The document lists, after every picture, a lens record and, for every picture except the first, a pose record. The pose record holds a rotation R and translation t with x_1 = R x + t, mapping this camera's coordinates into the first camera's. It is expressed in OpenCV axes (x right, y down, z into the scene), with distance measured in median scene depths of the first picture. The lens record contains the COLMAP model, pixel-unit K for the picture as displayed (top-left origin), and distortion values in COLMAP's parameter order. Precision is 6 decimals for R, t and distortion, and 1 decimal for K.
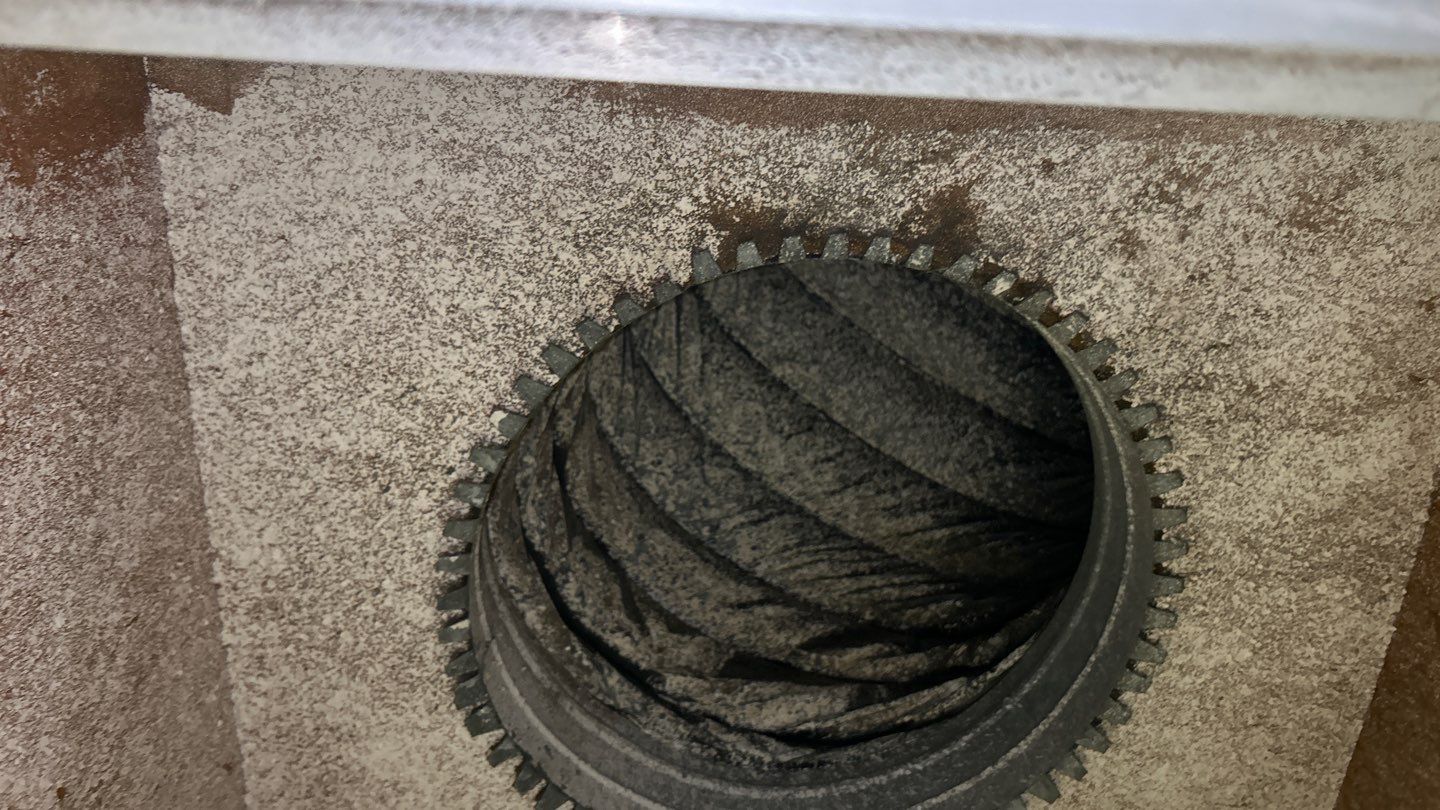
lens RADIAL K [[1080.3, 0, 714.1], [0, 1080.3, 403.6], [0, 0, 1]] dist [0.035769, -0.049751]
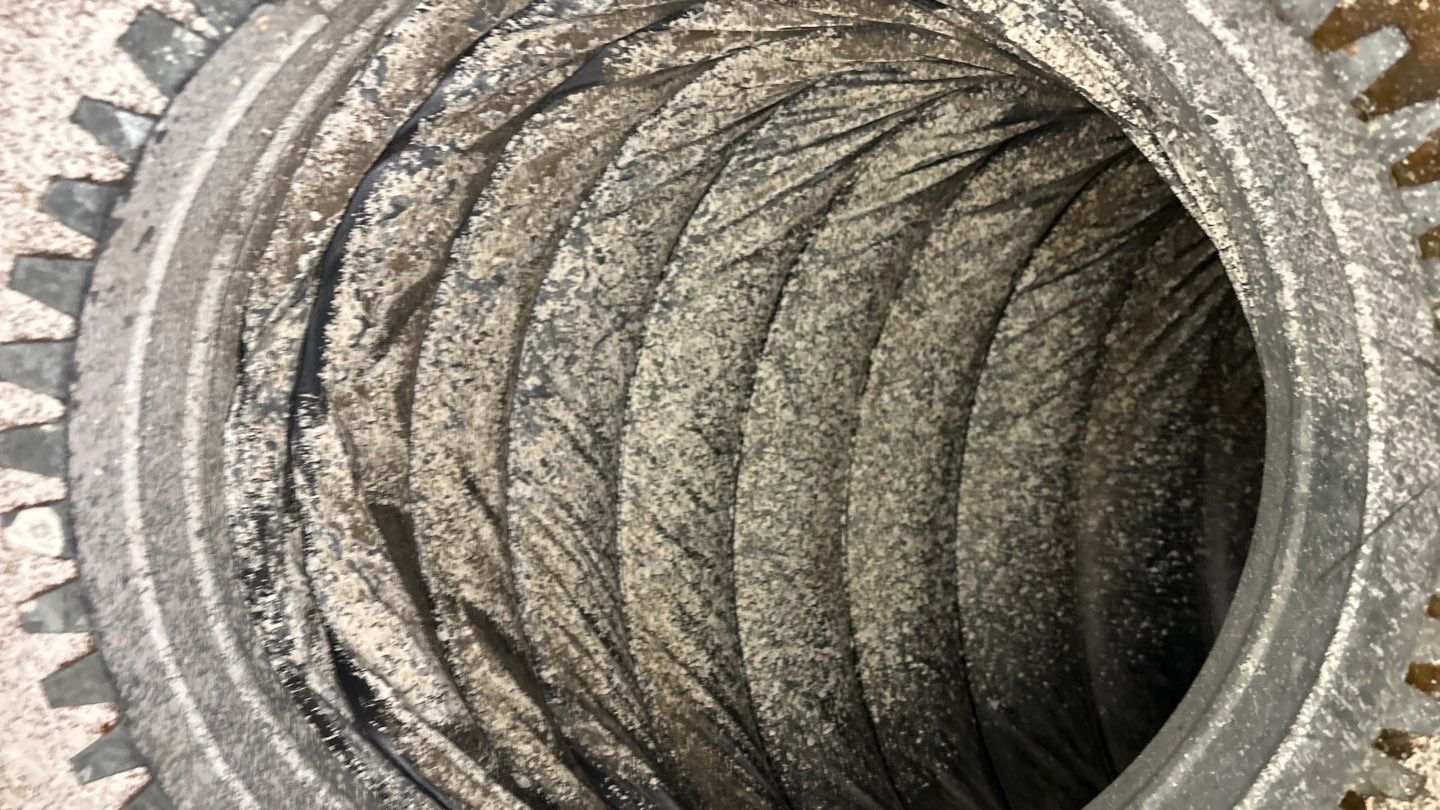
lens RADIAL K [[1080.3, 0, 691.0], [0, 1080.3, 425.3], [0, 0, 1]] dist [0.035769, -0.049751]
pose [[0.473518, 0.870036, 0.137179, -0.033182], [-0.819564, 0.492280, -0.293215, 0.283810], [-0.322638, 0.026416, 0.946154, 0.450038]]
